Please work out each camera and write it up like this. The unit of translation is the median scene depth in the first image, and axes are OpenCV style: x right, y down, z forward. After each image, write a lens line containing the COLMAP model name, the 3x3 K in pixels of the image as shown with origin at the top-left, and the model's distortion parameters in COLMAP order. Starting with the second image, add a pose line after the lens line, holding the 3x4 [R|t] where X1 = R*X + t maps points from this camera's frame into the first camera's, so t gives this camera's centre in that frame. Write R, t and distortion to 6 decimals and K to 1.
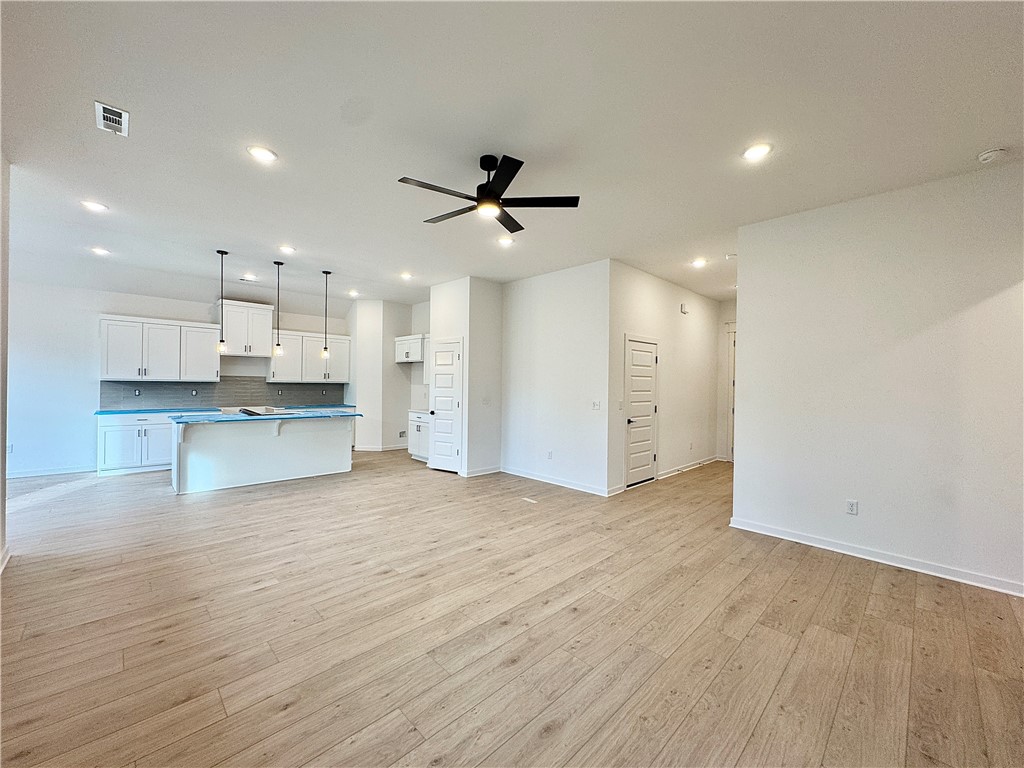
lens RADIAL K [[408.2, 0, 509.1], [0, 408.2, 384.2], [0, 0, 1]] dist [-0.004907, 0.000364]
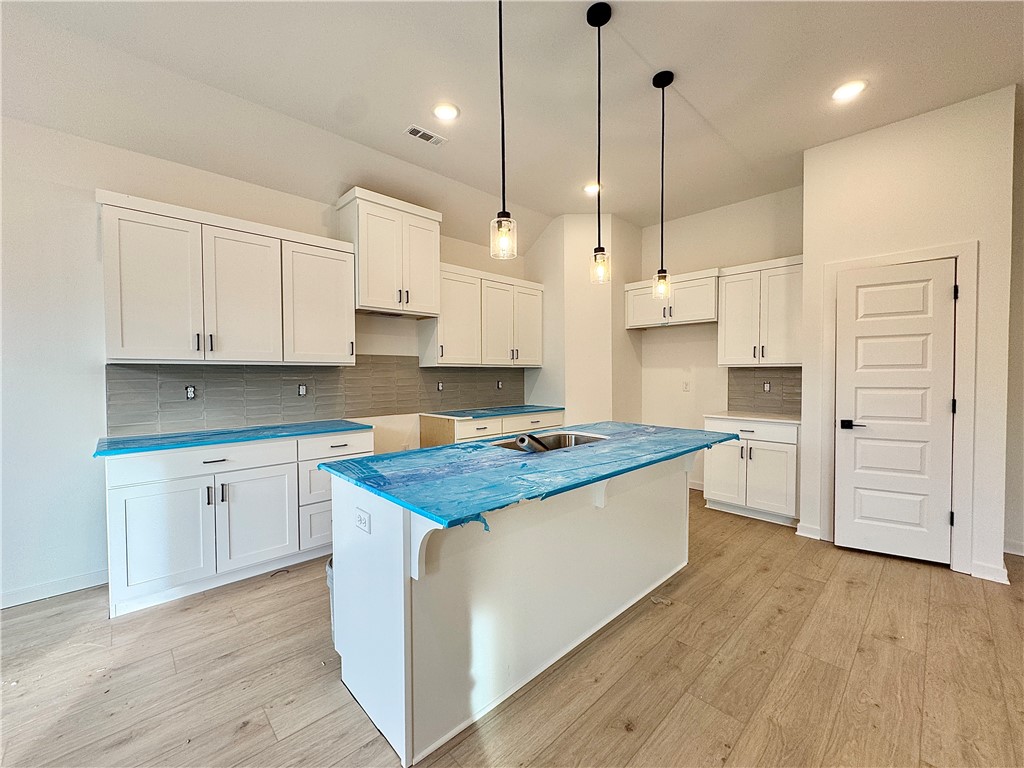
lens RADIAL K [[408.2, 0, 503.4], [0, 408.2, 386.0], [0, 0, 1]] dist [-0.004907, 0.000364]
pose [[0.999742, -0.019444, -0.011750, -0.751130], [0.019746, 0.999462, 0.026169, 0.012180], [0.011234, -0.026395, 0.999588, 0.743067]]
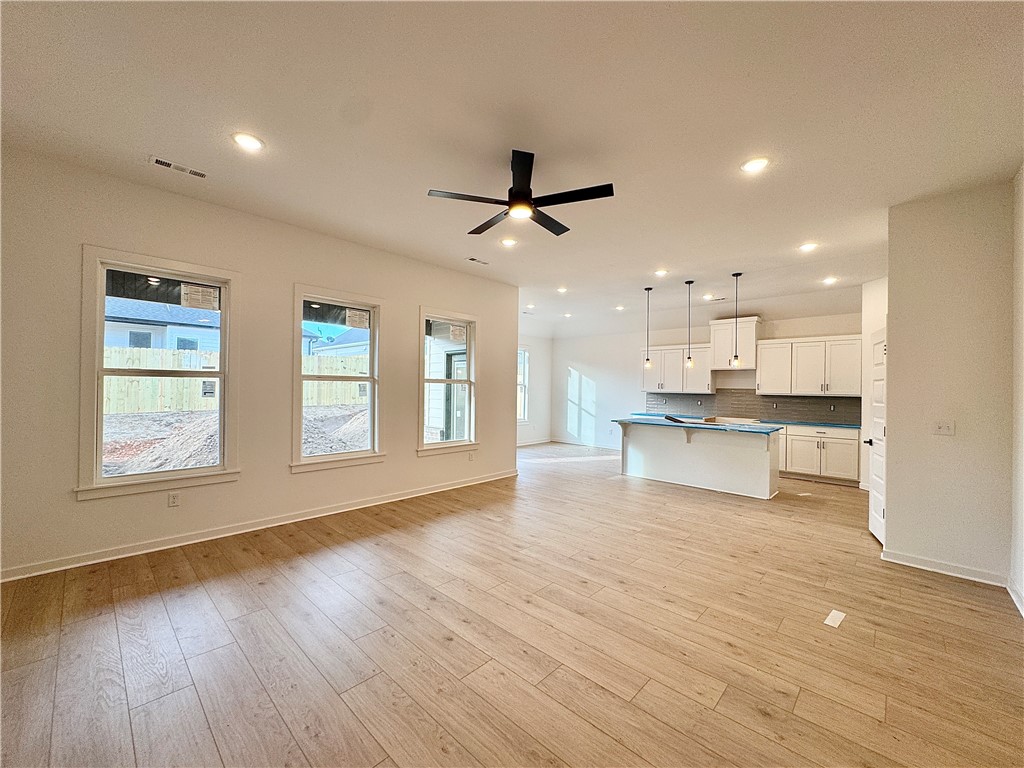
lens RADIAL K [[408.2, 0, 514.5], [0, 408.2, 387.3], [0, 0, 1]] dist [-0.004907, 0.000364]
pose [[0.044181, -0.016724, -0.998884, 0.555851], [-0.019247, 0.999660, -0.017588, 0.009152], [0.998838, 0.020003, 0.043844, 0.570810]]
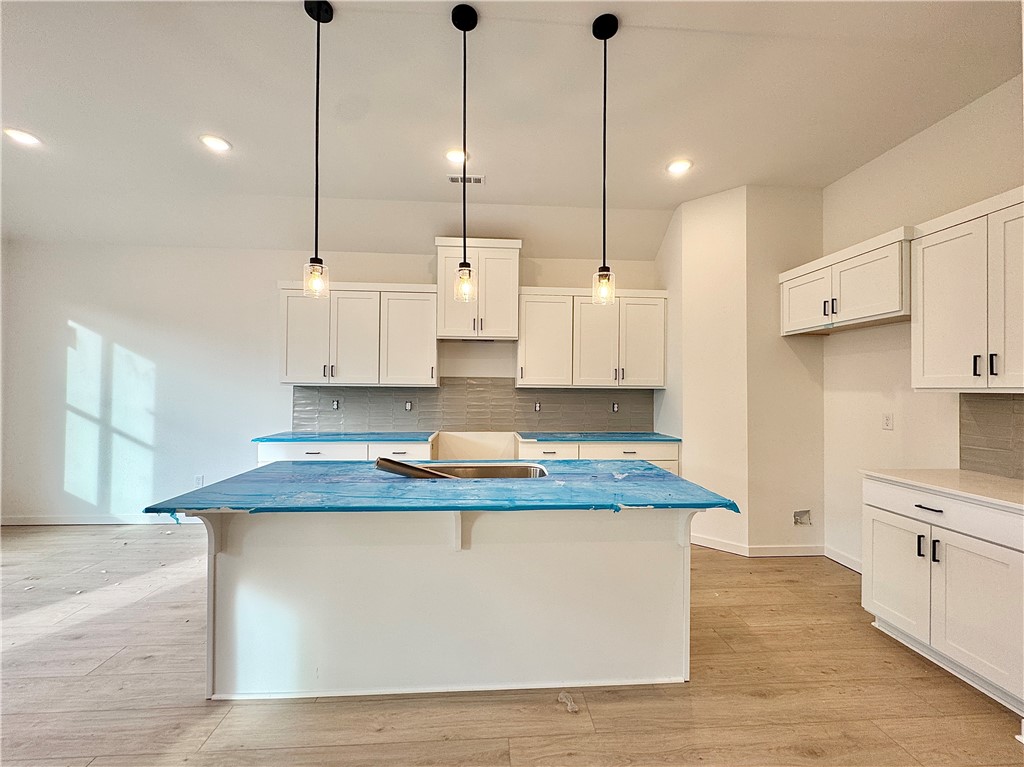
lens RADIAL K [[408.2, 0, 516.7], [0, 408.2, 385.1], [0, 0, 1]] dist [-0.004907, 0.000364]
pose [[0.770911, -0.015399, -0.636757, -0.382714], [0.001123, 0.999739, -0.022818, 0.006255], [0.636942, 0.016876, 0.770727, 0.900429]]
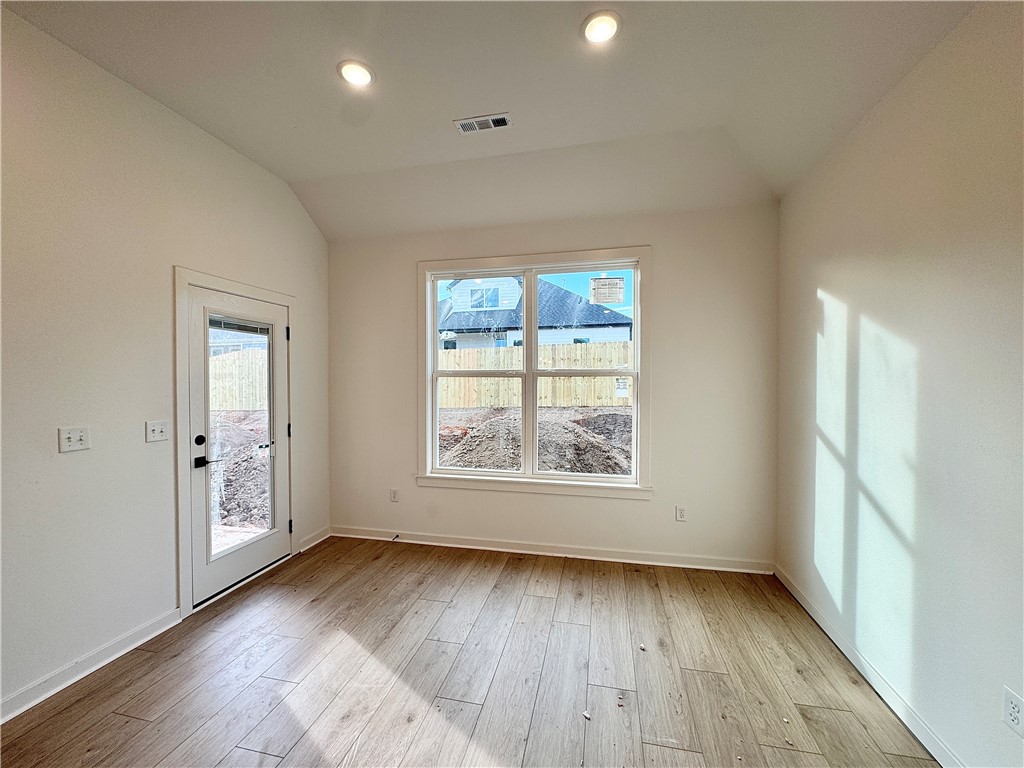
lens RADIAL K [[408.2, 0, 515.3], [0, 408.2, 388.5], [0, 0, 1]] dist [-0.004907, 0.000364]
pose [[-0.833967, -0.000603, -0.551815, -1.011868], [-0.010937, 0.999821, 0.015437, -0.024815], [0.551707, 0.018909, -0.833824, 1.171334]]
